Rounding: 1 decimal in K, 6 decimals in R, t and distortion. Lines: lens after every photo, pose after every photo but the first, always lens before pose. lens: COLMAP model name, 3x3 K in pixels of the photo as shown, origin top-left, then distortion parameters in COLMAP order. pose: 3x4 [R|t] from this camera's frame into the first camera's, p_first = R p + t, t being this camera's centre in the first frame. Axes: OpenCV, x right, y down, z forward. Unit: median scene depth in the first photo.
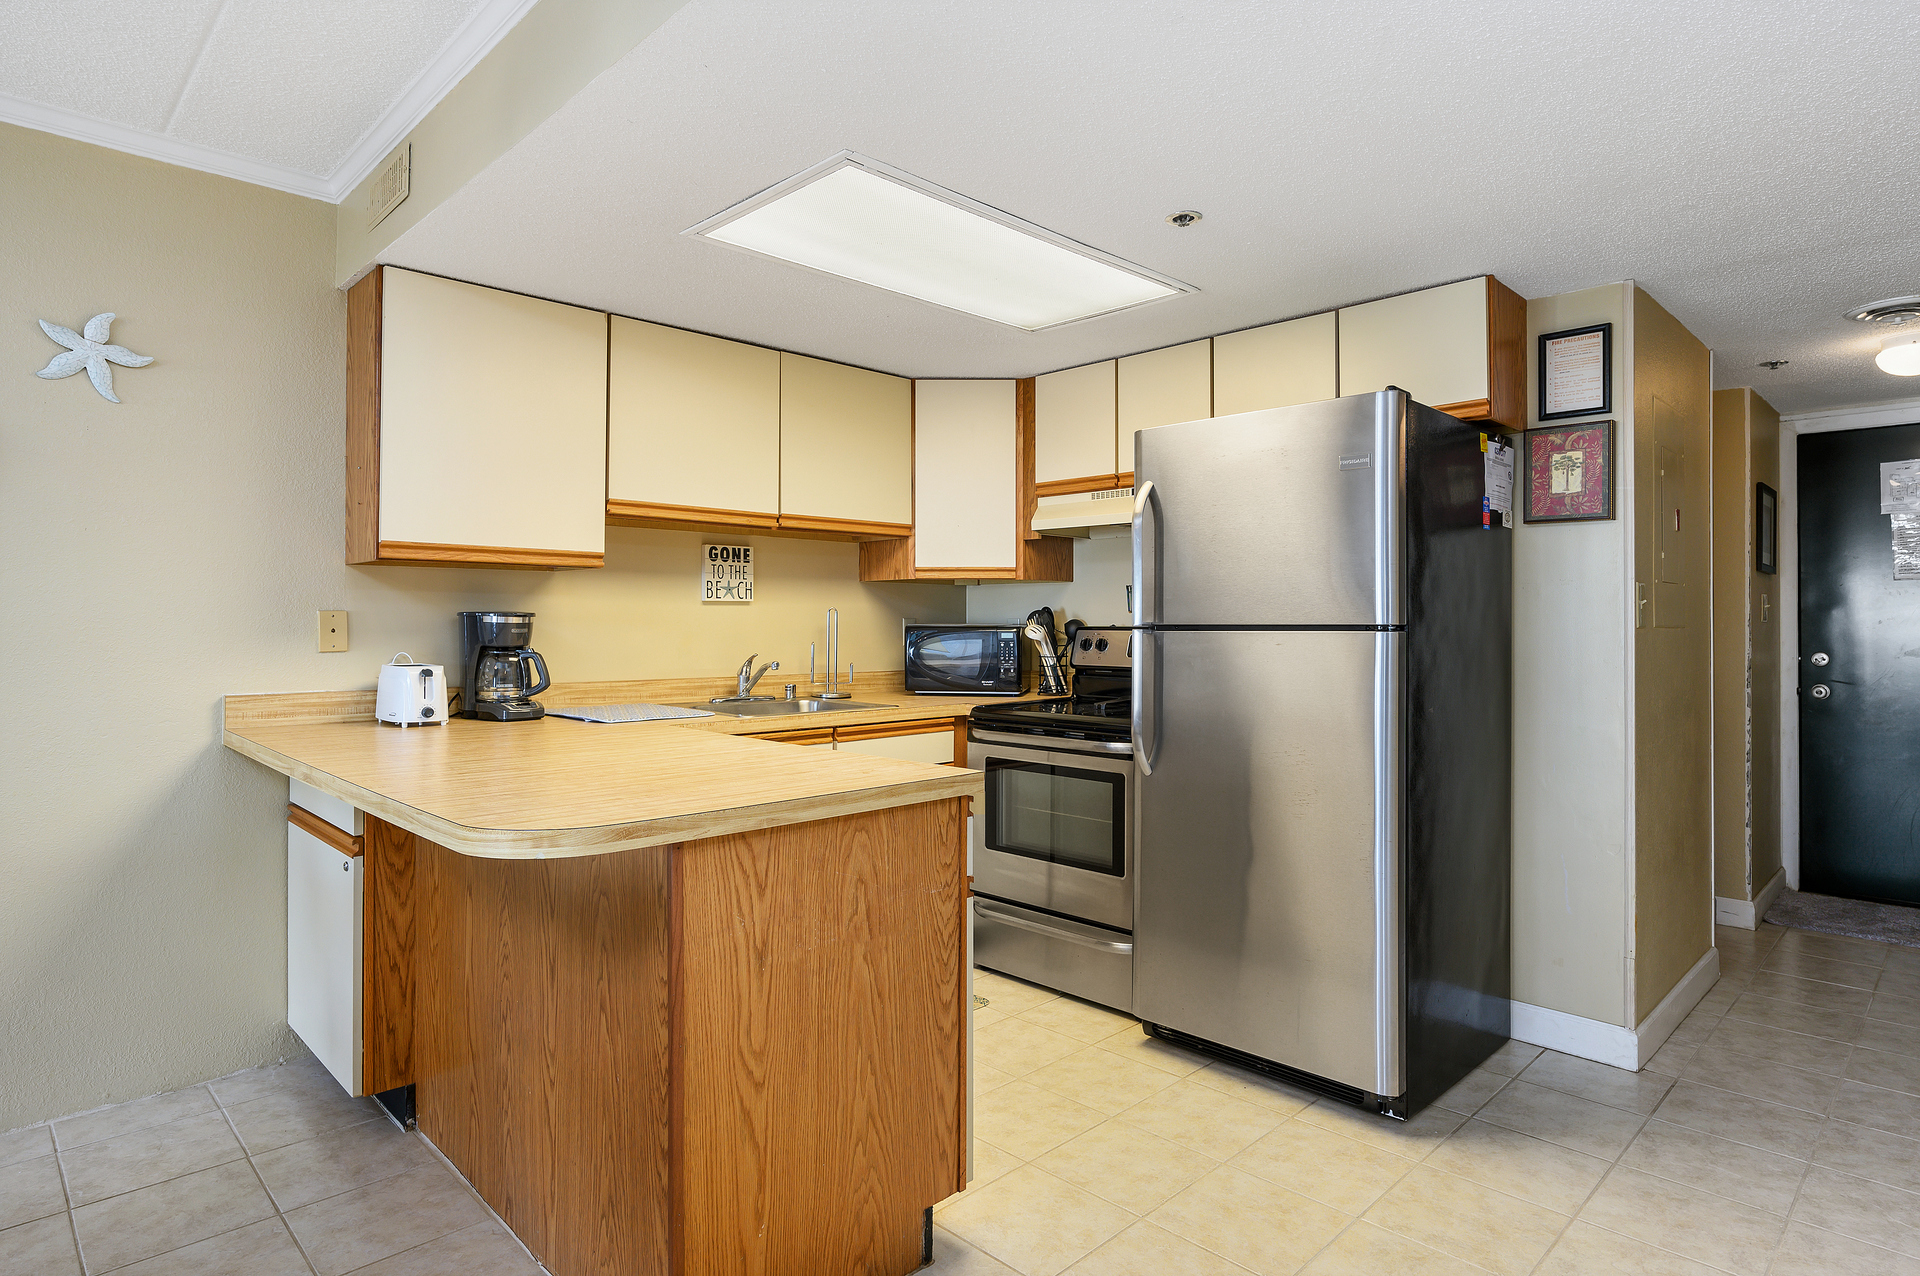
lens RADIAL K [[1049.9, 0, 960.8], [0, 1049.9, 616.7], [0, 0, 1]] dist [-0.006106, -0.001568]
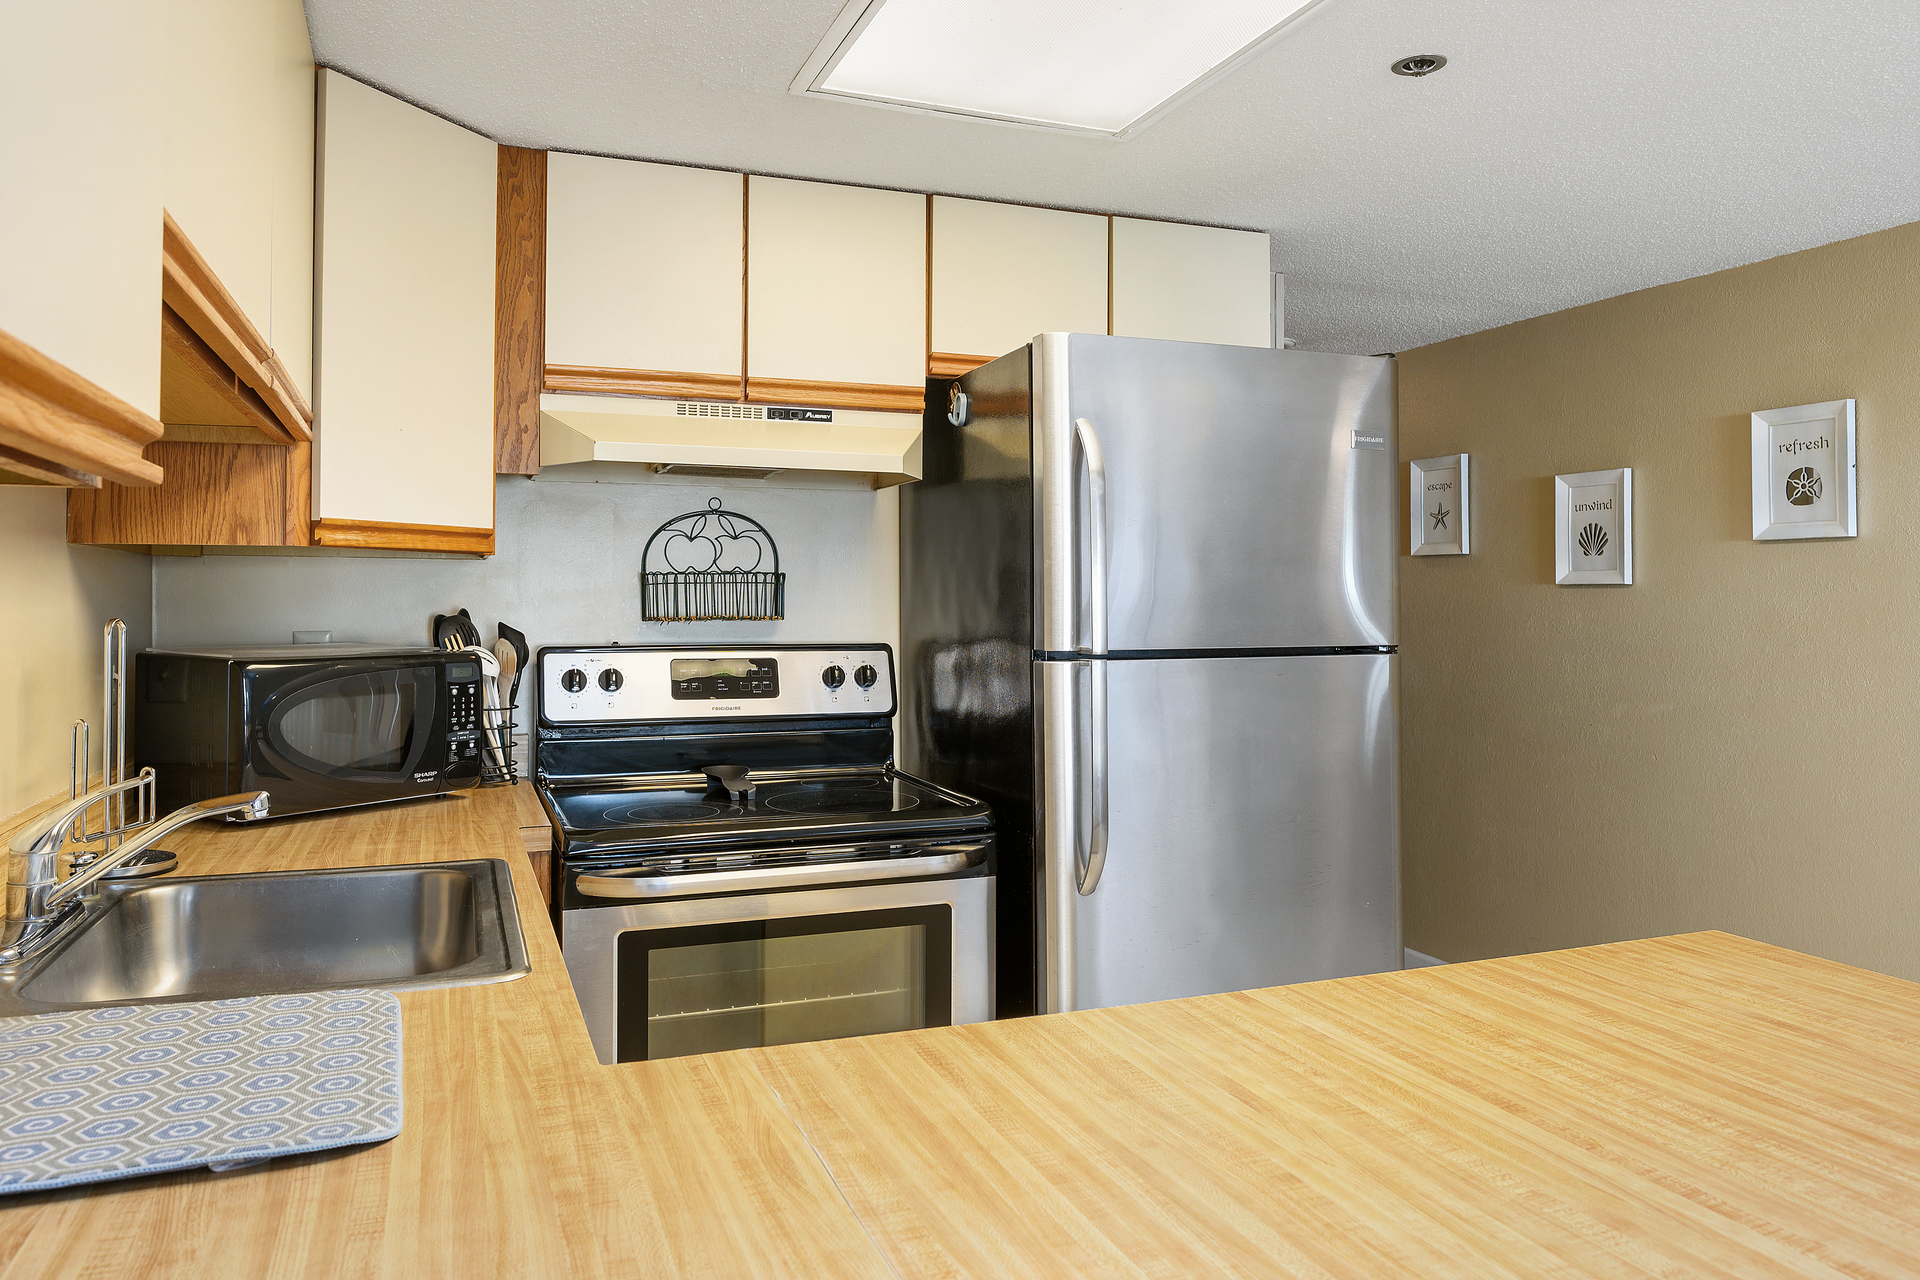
lens RADIAL K [[1308.9, 0, 956.2], [0, 1308.9, 557.3], [0, 0, 1]] dist [-0.004045, -0.000733]
pose [[0.403577, 0.028479, 0.914502, -0.416431], [-0.007465, 0.999585, -0.027834, -0.019157], [-0.914915, 0.004407, 0.403622, 0.571369]]
